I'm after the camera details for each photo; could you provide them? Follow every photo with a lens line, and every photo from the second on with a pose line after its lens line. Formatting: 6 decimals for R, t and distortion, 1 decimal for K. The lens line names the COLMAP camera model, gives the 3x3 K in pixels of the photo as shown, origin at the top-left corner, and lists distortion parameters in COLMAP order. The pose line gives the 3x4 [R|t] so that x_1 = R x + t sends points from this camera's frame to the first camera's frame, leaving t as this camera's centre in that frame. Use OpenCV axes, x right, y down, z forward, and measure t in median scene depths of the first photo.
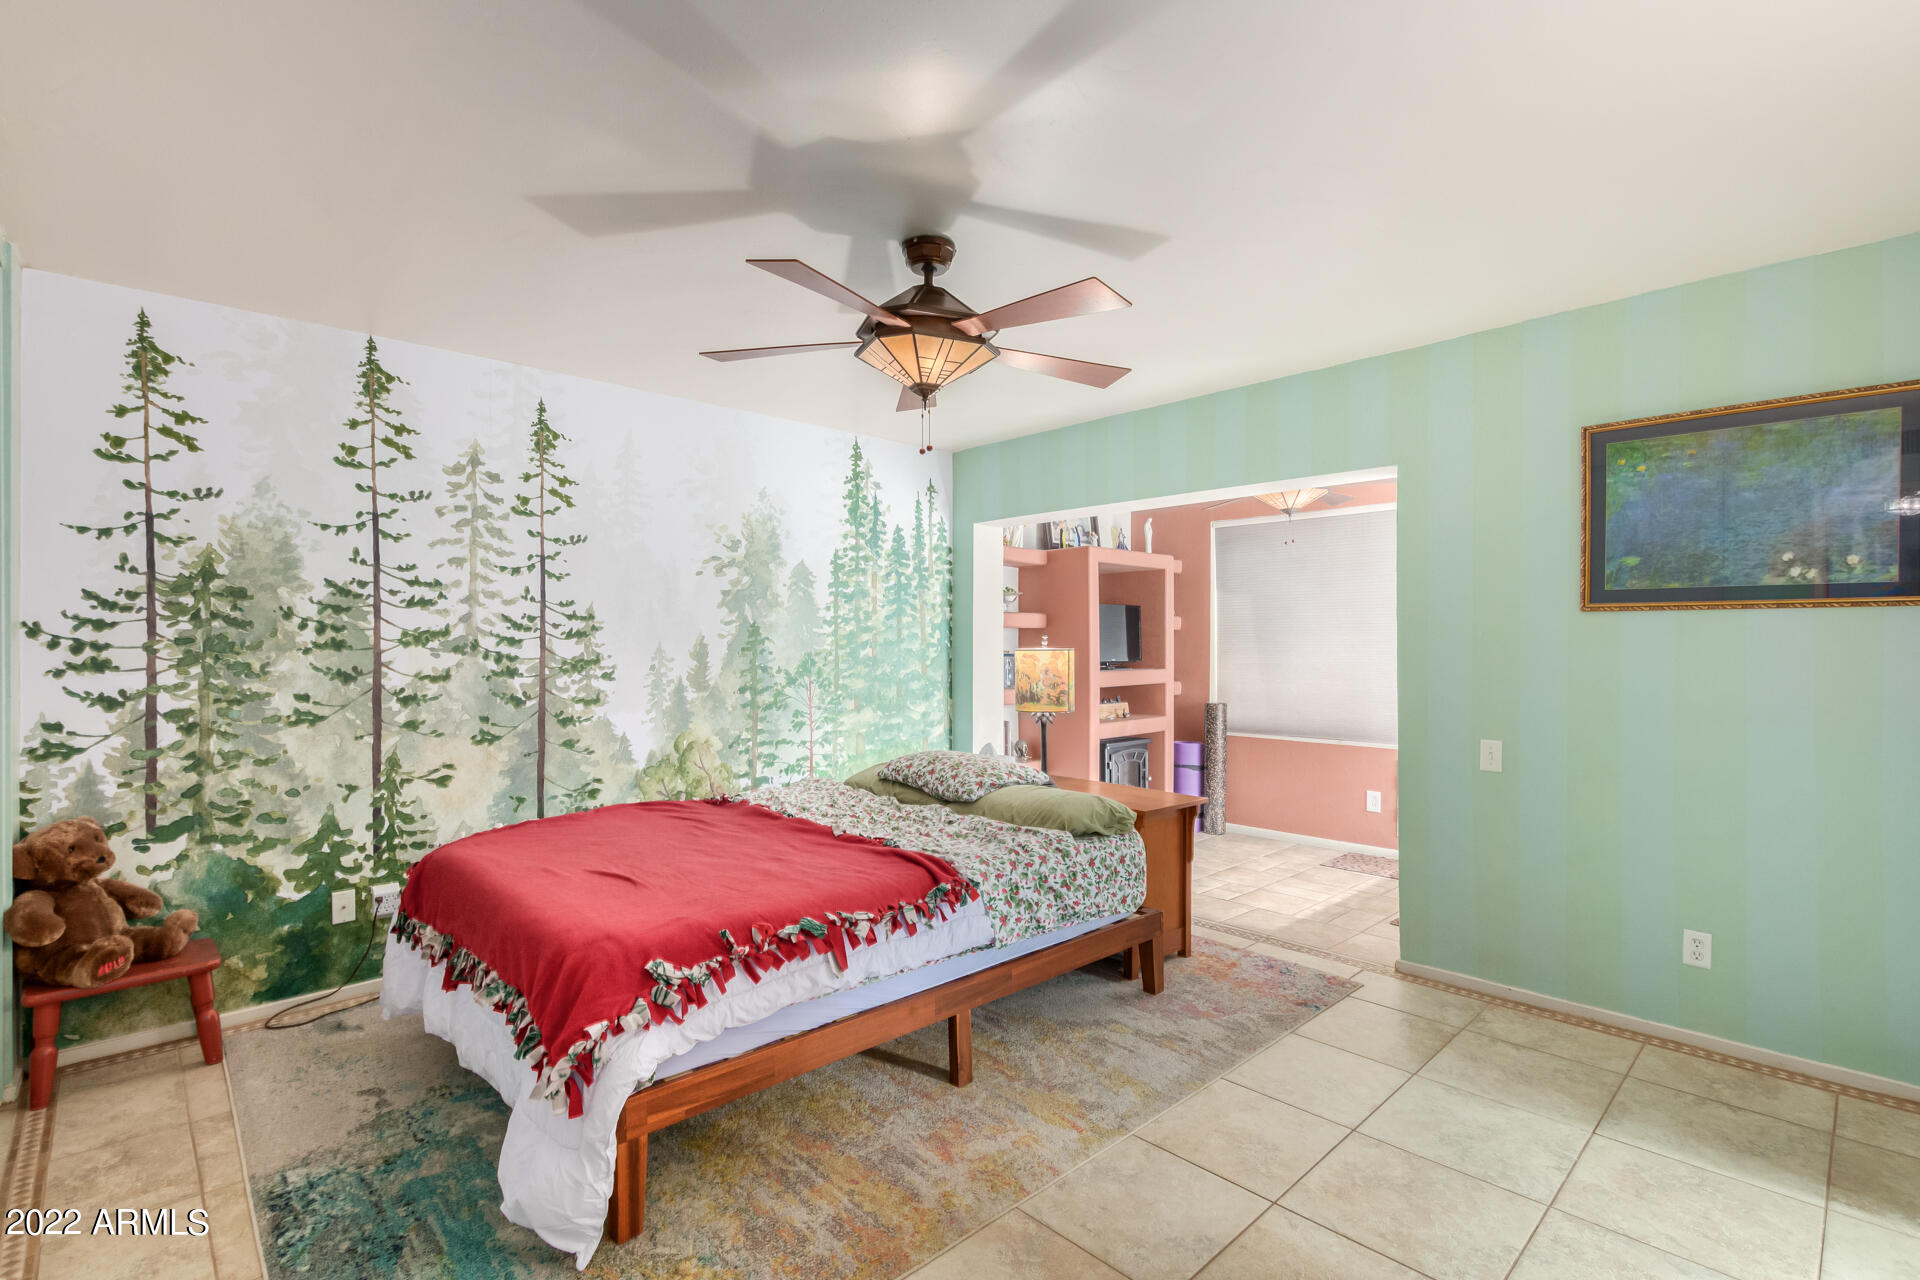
lens RADIAL K [[877.8, 0, 966.8], [0, 877.8, 650.6], [0, 0, 1]] dist [0.003902, -0.000448]
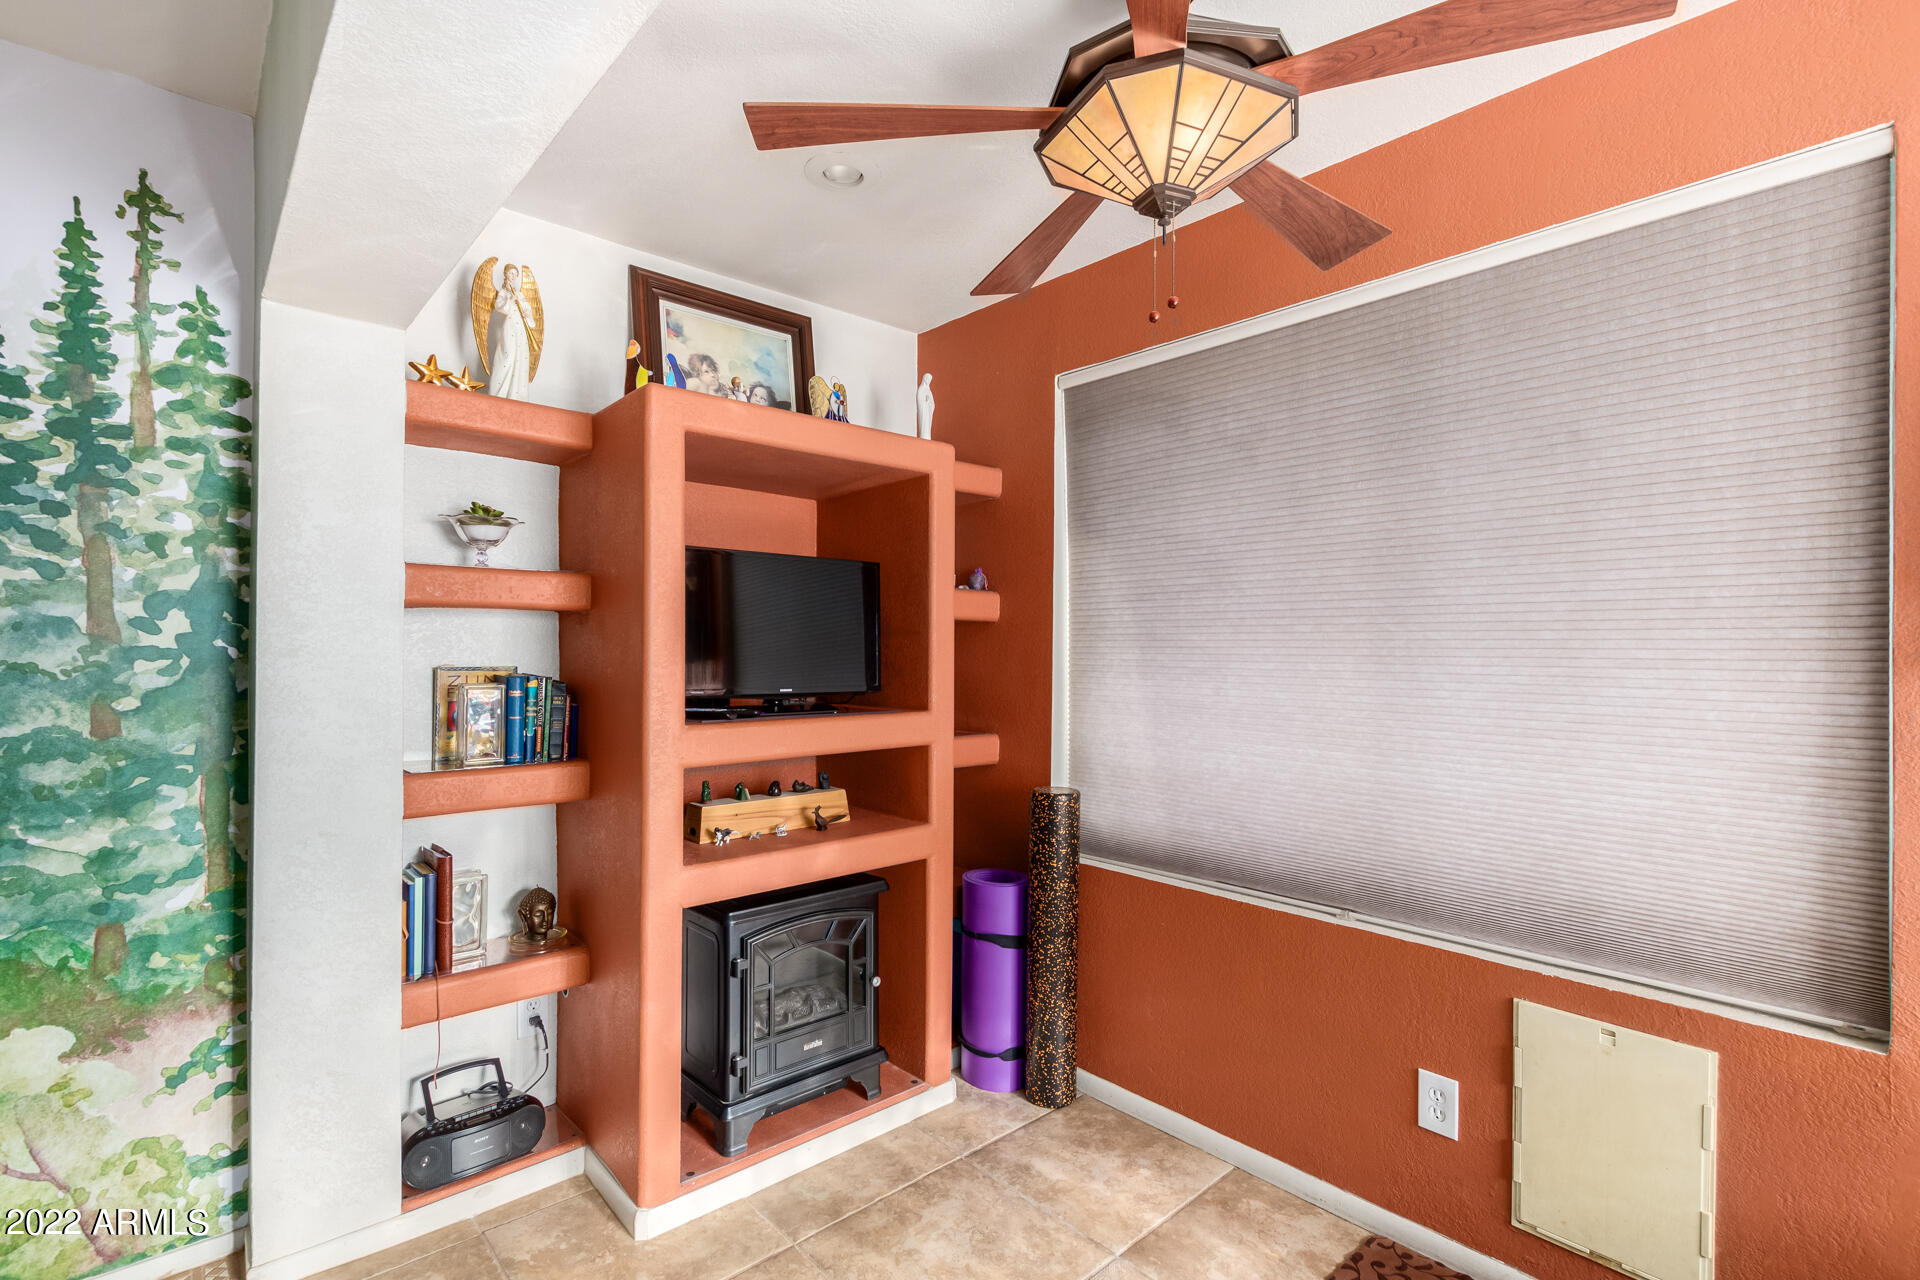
lens RADIAL K [[877.8, 0, 966.8], [0, 877.8, 650.6], [0, 0, 1]] dist [0.003902, -0.000448]
pose [[0.999597, 0.005900, -0.027774, 0.288970], [-0.006072, 0.999963, -0.006109, -0.007038], [0.027737, 0.006276, 0.999596, 0.655291]]
